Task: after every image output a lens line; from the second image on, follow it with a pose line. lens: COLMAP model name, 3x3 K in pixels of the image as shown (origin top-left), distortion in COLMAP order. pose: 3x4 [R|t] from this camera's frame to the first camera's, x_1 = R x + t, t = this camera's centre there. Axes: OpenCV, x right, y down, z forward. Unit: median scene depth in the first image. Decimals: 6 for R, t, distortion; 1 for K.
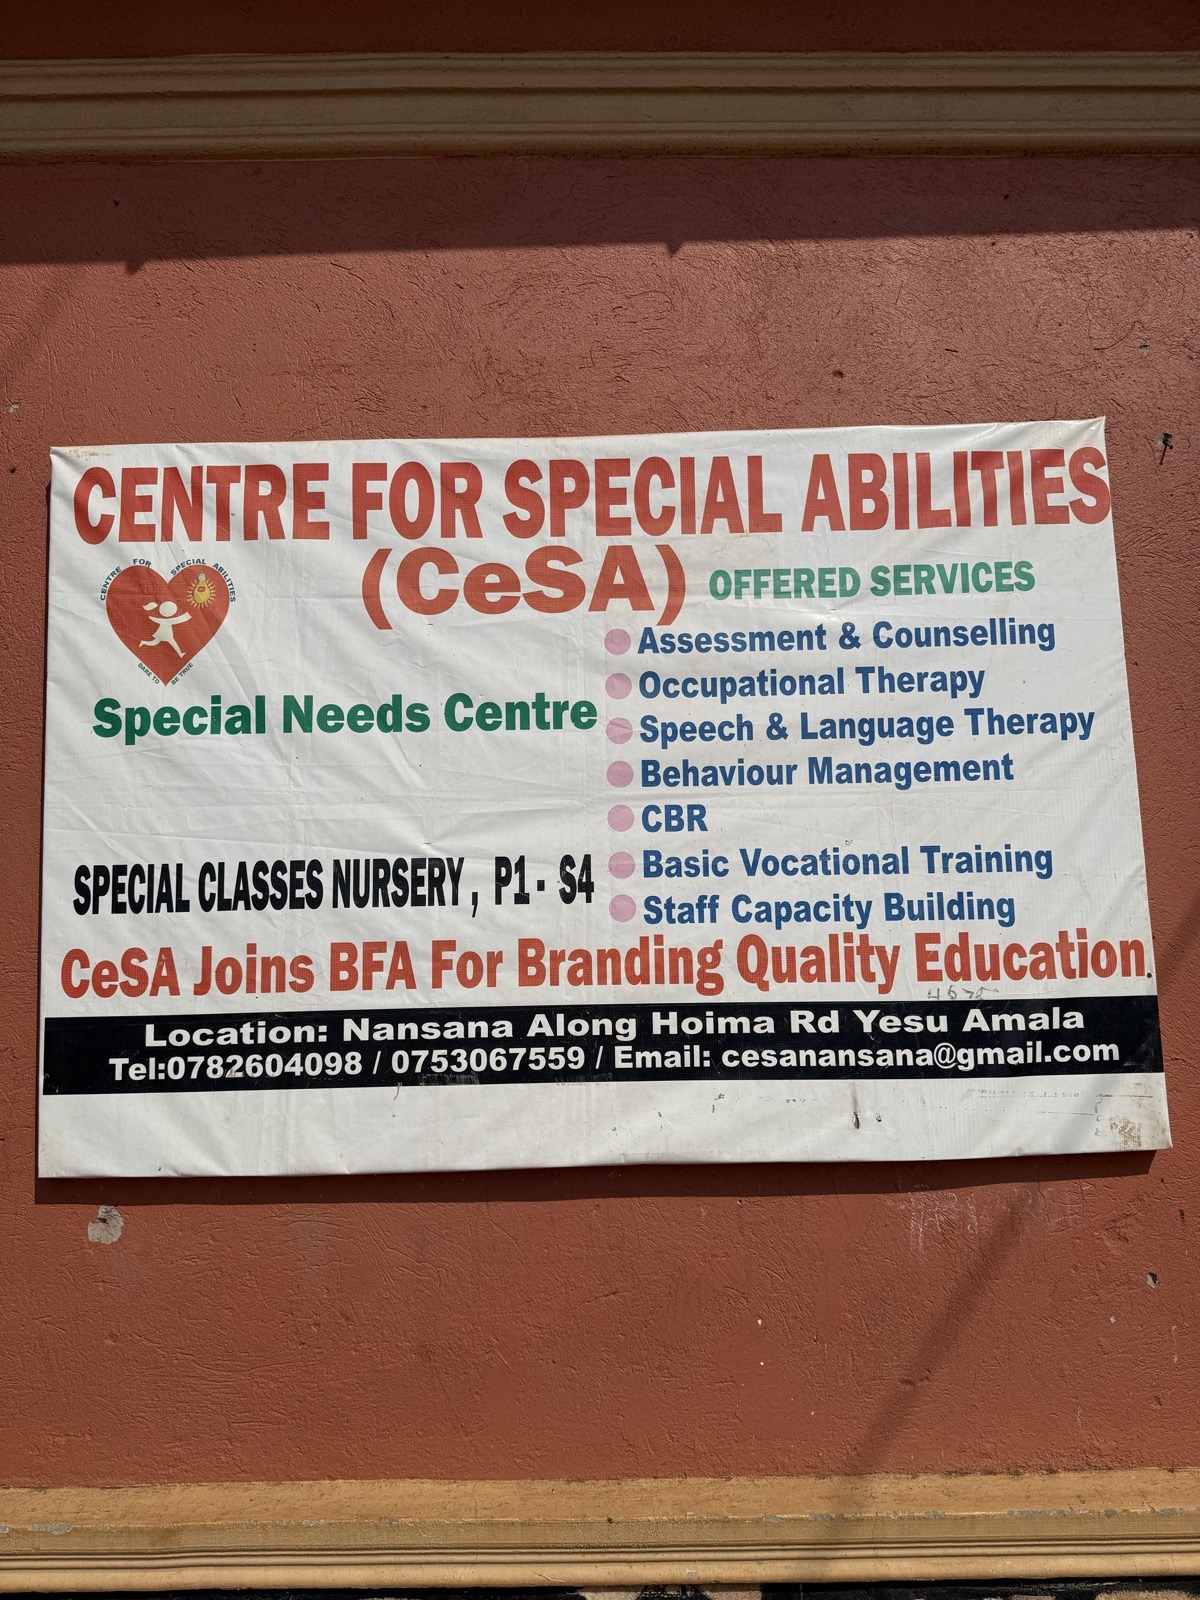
lens RADIAL K [[1105.1, 0, 594.5], [0, 1105.1, 790.6], [0, 0, 1]] dist [-0.008120, -0.013120]
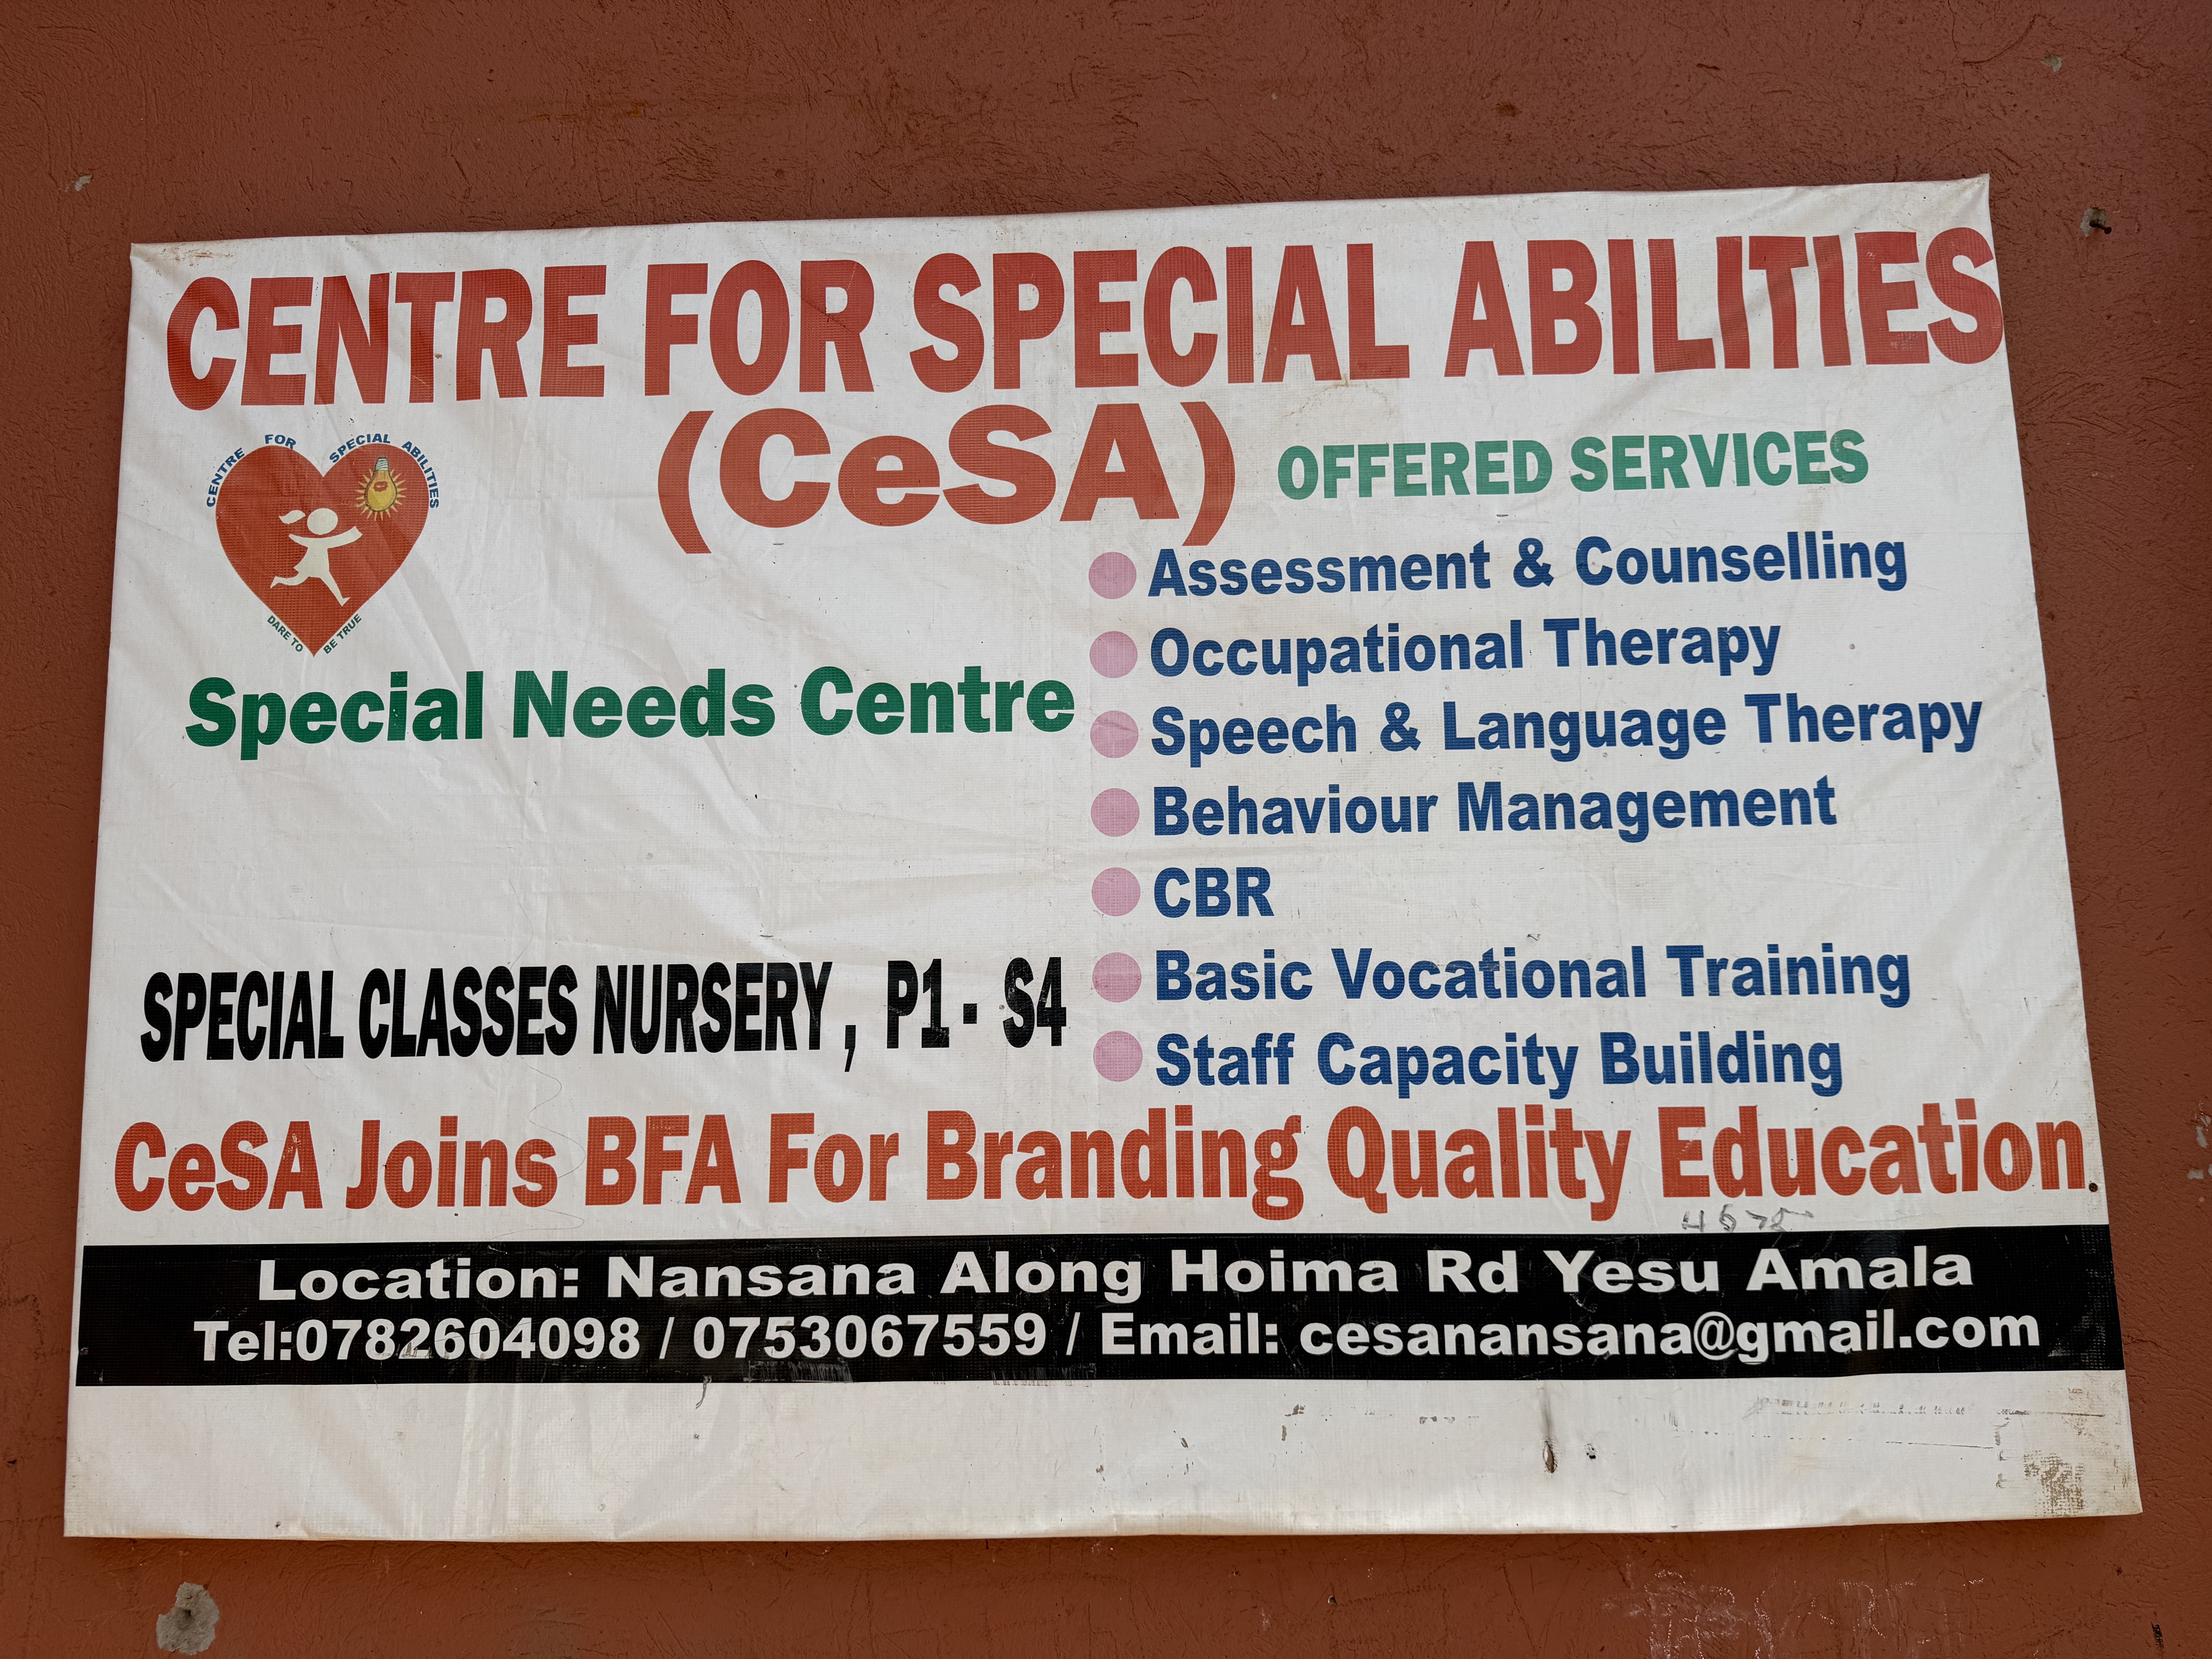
lens RADIAL K [[1527.8, 0, 1119.6], [0, 1527.8, 834.3], [0, 0, 1]] dist [-0.008120, -0.013120]
pose [[0.999836, 0.006384, 0.016918, 0.012492], [-0.005969, 0.999682, -0.024504, 0.014578], [-0.017069, 0.024399, 0.999557, 0.237855]]
